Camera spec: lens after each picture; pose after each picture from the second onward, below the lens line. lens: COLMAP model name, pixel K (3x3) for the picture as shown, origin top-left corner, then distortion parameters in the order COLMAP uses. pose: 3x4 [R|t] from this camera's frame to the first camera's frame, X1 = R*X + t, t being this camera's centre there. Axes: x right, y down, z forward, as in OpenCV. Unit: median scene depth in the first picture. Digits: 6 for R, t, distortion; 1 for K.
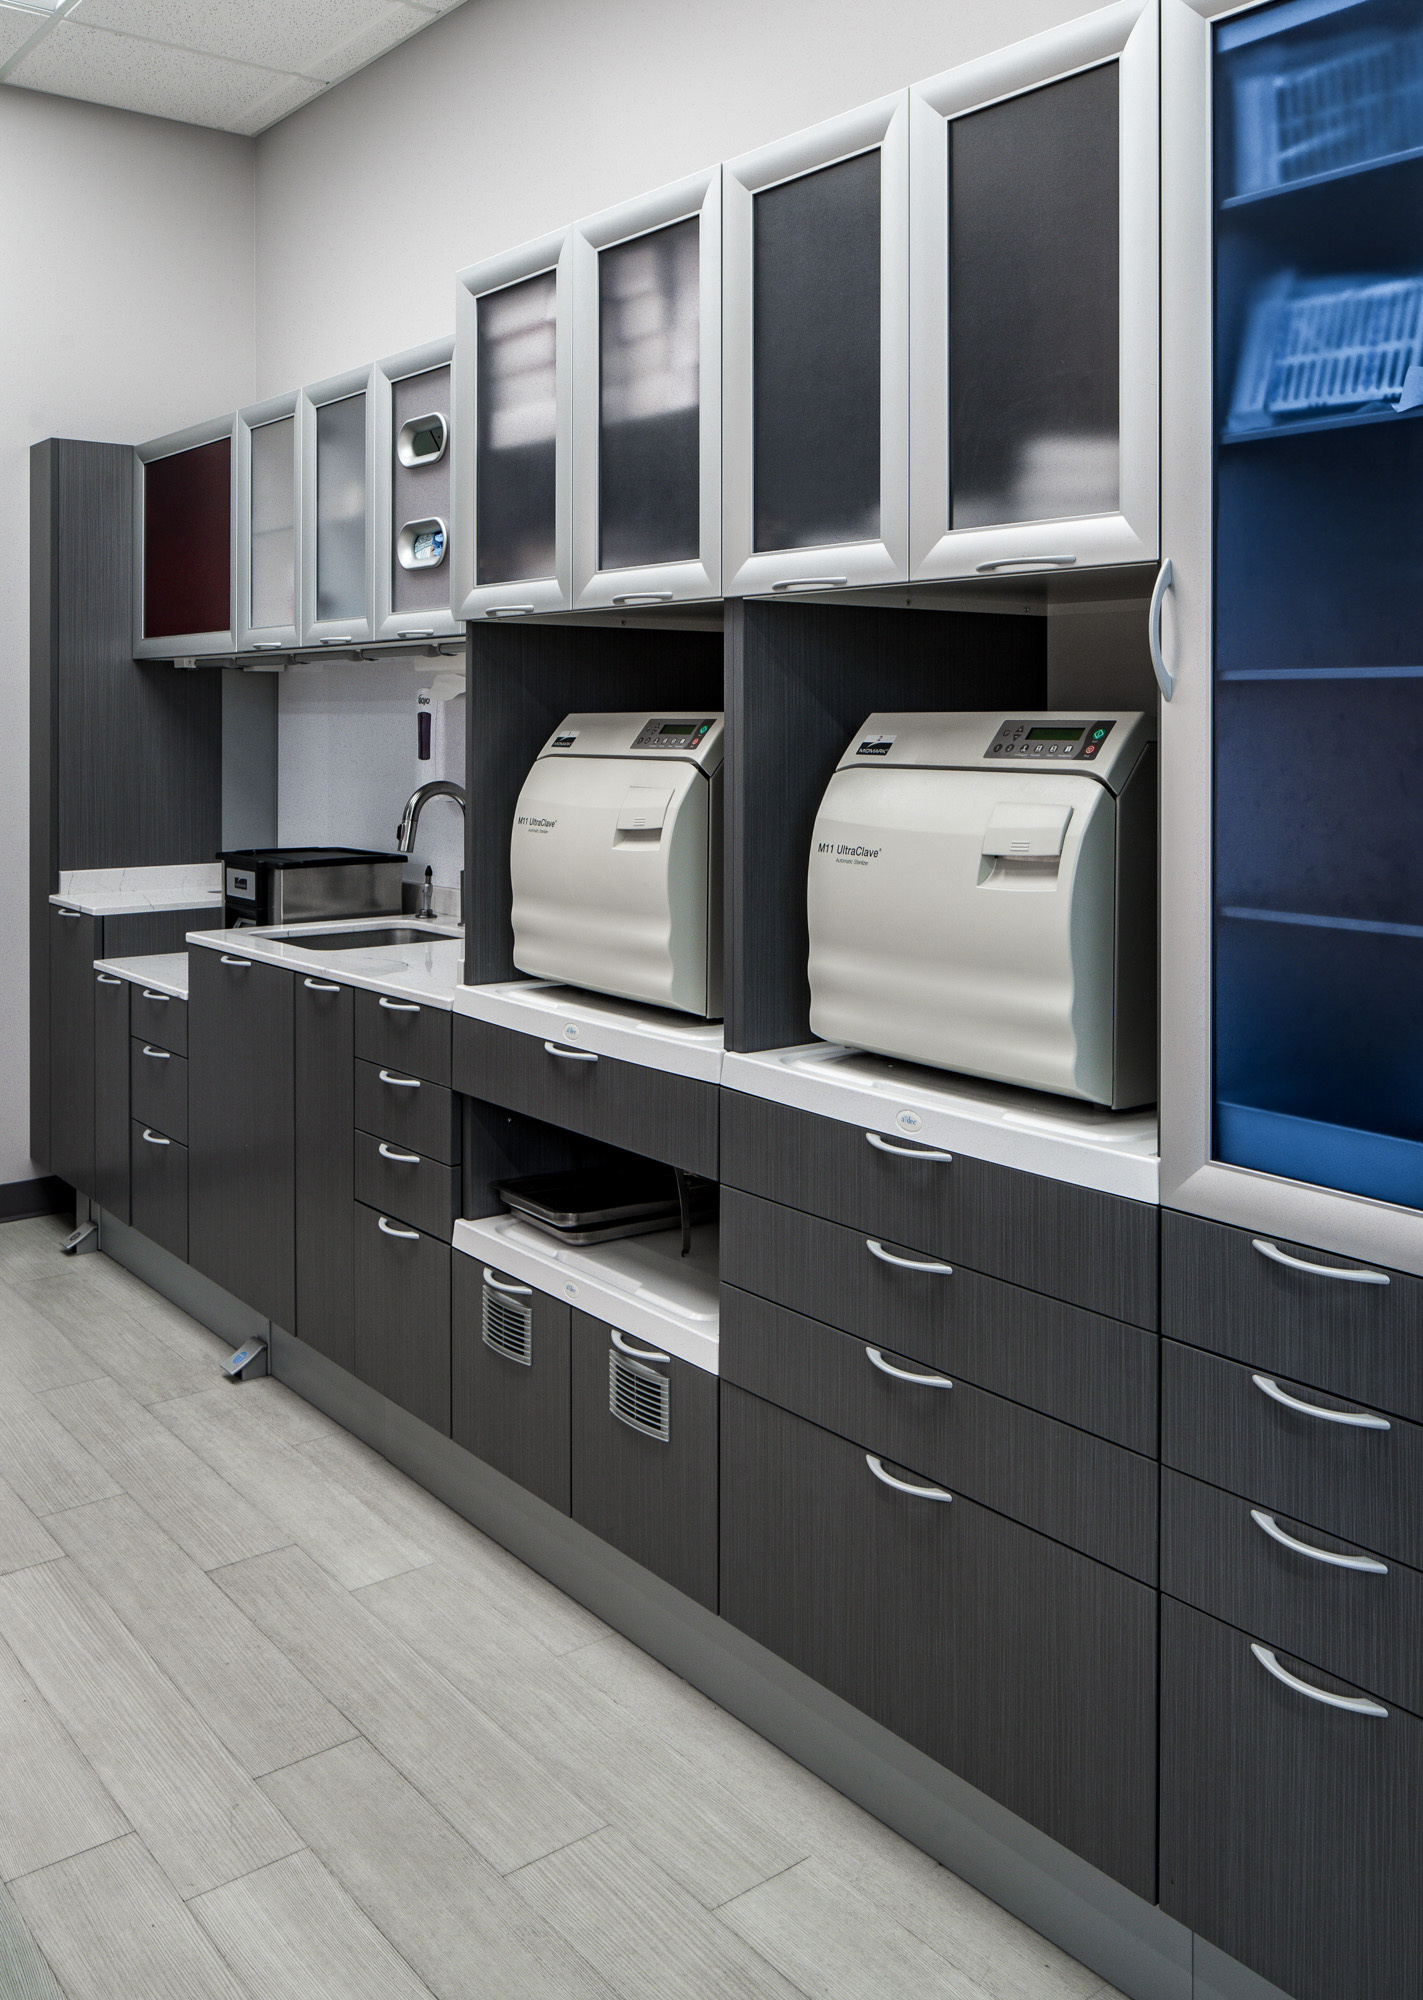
lens RADIAL K [[1669.1, 0, 713.5], [0, 1669.1, 1002.9], [0, 0, 1]] dist [-0.010814, -0.008627]
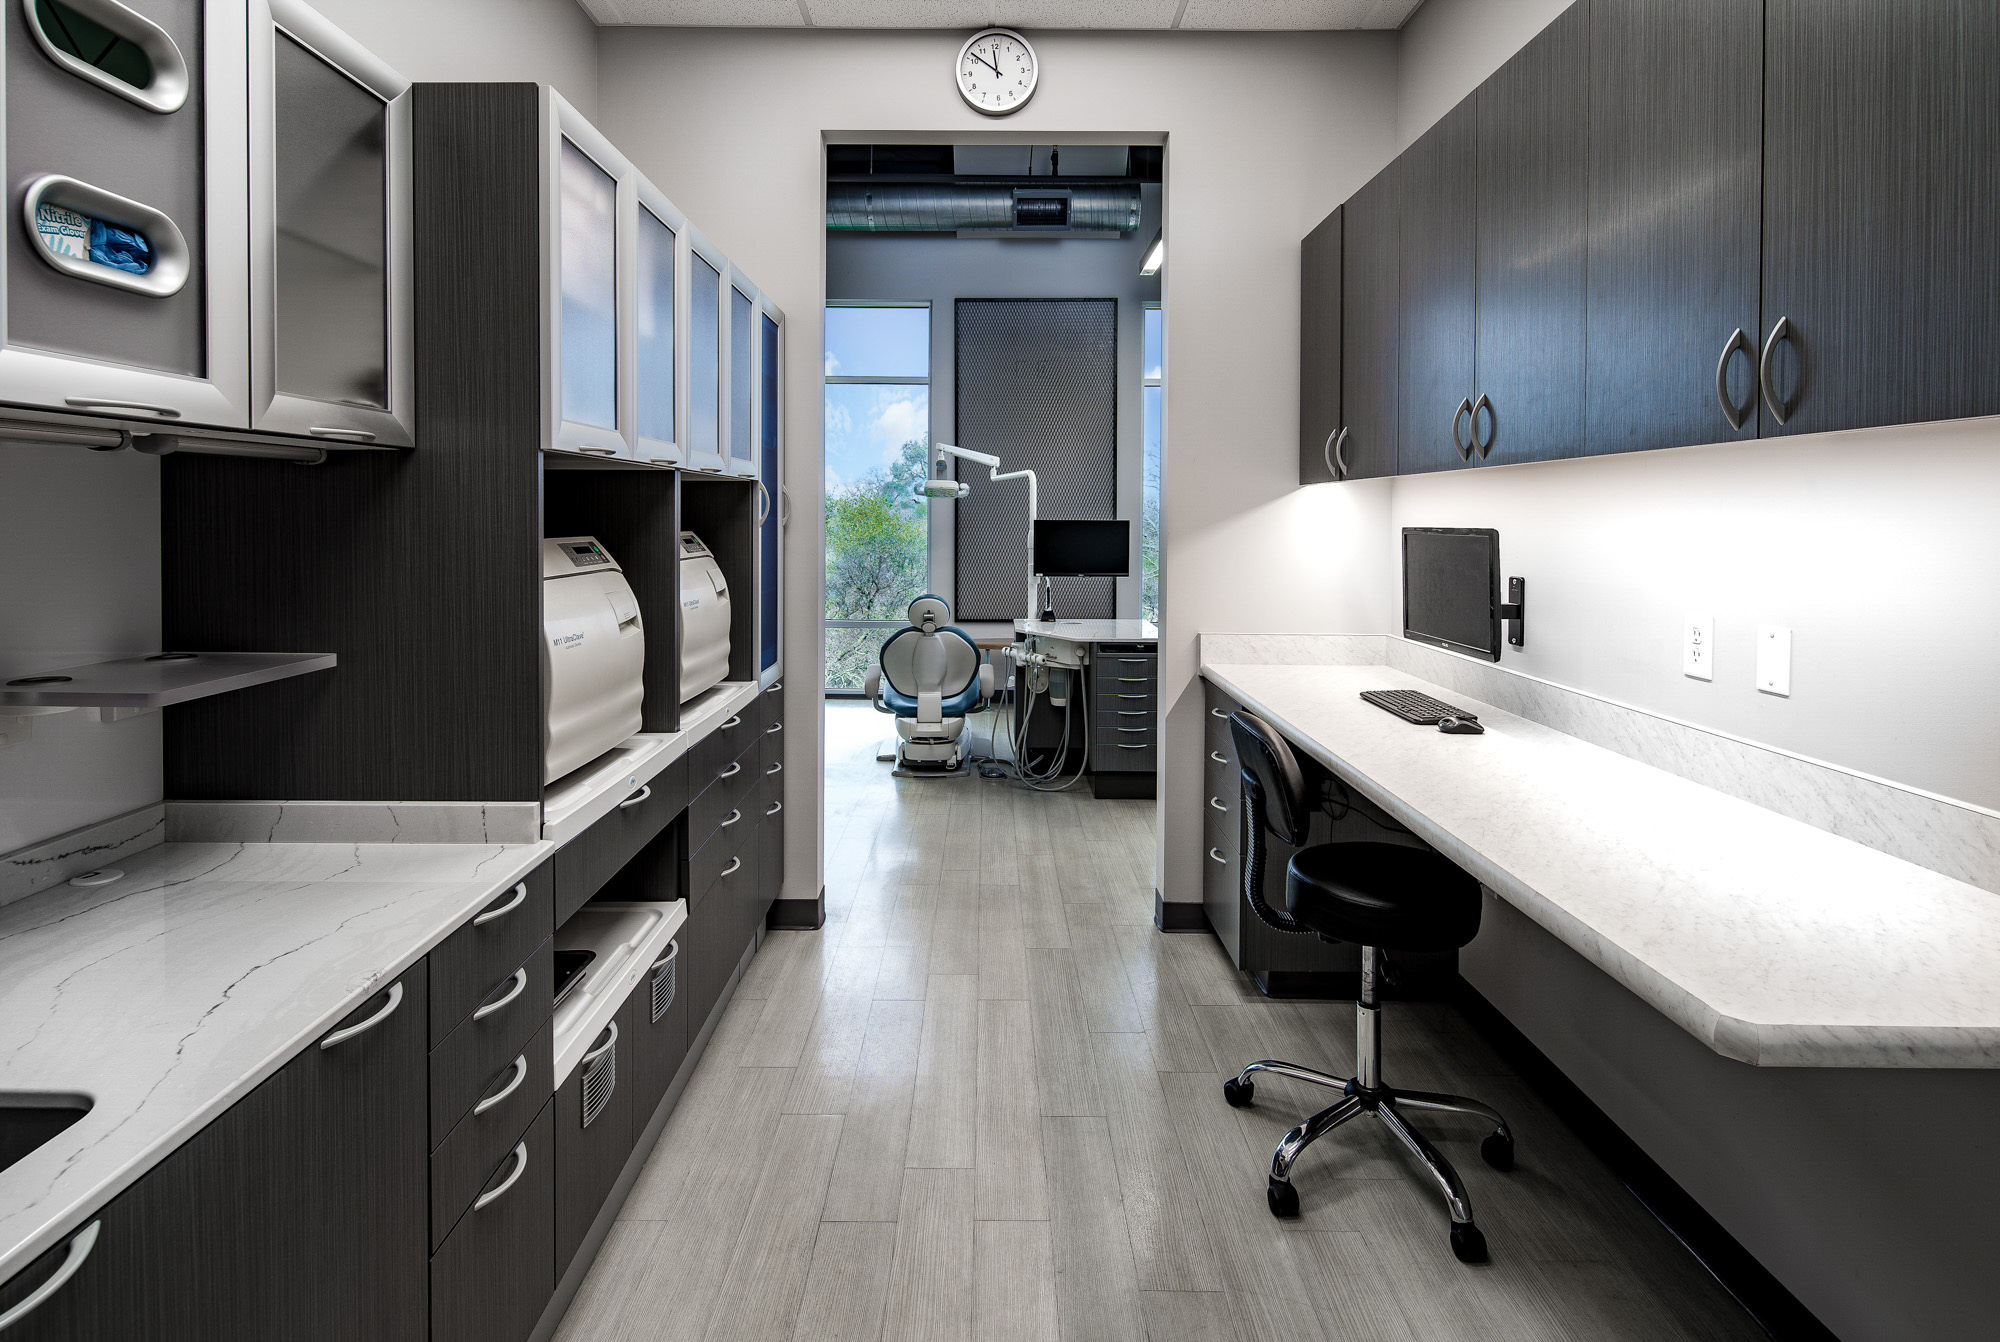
lens RADIAL K [[980.5, 0, 997.7], [0, 980.5, 670.0], [0, 0, 1]] dist [0.003504, 0.000233]
pose [[-0.791147, -0.096042, 0.604038, -0.818923], [0.095183, 0.956229, 0.276708, -0.265313], [-0.604174, 0.276411, -0.747376, 1.416355]]
